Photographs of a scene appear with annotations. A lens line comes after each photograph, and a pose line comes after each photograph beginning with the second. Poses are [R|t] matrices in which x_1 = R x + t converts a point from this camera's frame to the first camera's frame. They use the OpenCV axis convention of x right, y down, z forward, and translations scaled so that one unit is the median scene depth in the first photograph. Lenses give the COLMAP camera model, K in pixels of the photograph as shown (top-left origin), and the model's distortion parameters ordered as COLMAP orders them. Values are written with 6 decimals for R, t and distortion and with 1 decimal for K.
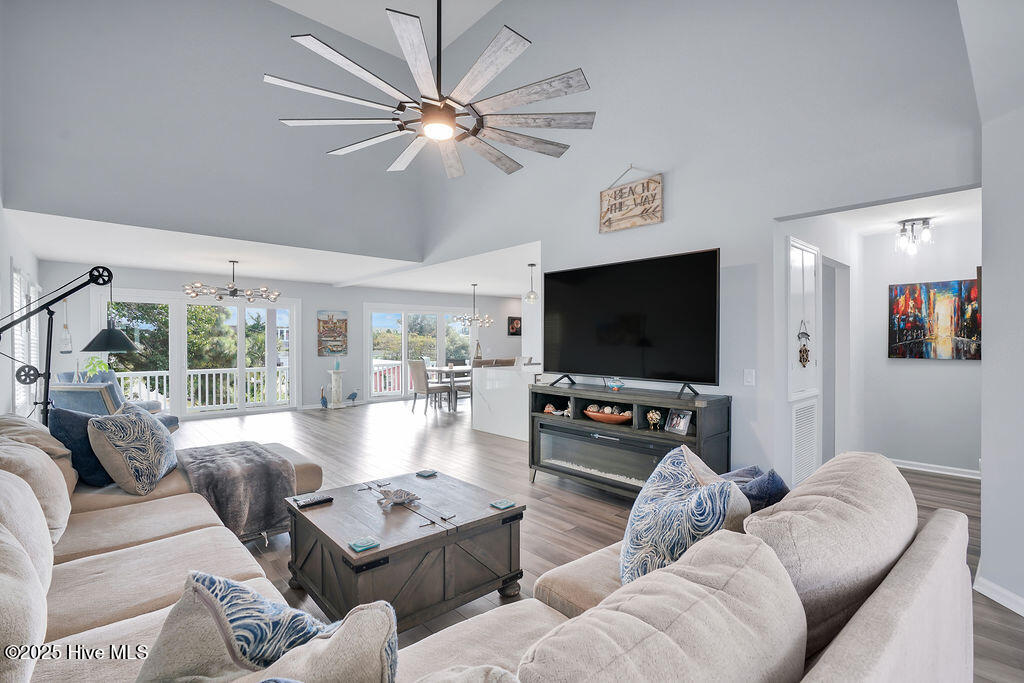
lens RADIAL K [[469.8, 0, 502.8], [0, 469.8, 333.9], [0, 0, 1]] dist [-0.011756, 0.000268]
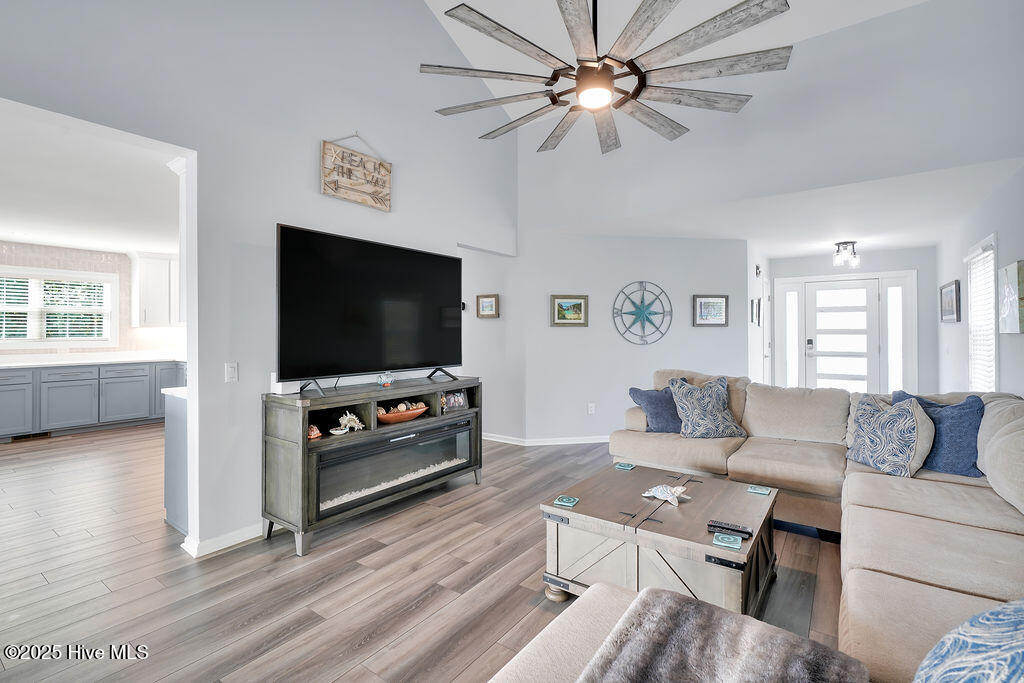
lens RADIAL K [[469.8, 0, 502.8], [0, 469.8, 333.9], [0, 0, 1]] dist [-0.011756, 0.000268]
pose [[-0.202520, 0.010268, 0.979224, -0.661837], [0.004152, 0.999945, -0.009626, 0.029273], [-0.979269, 0.002117, -0.202552, 0.941325]]
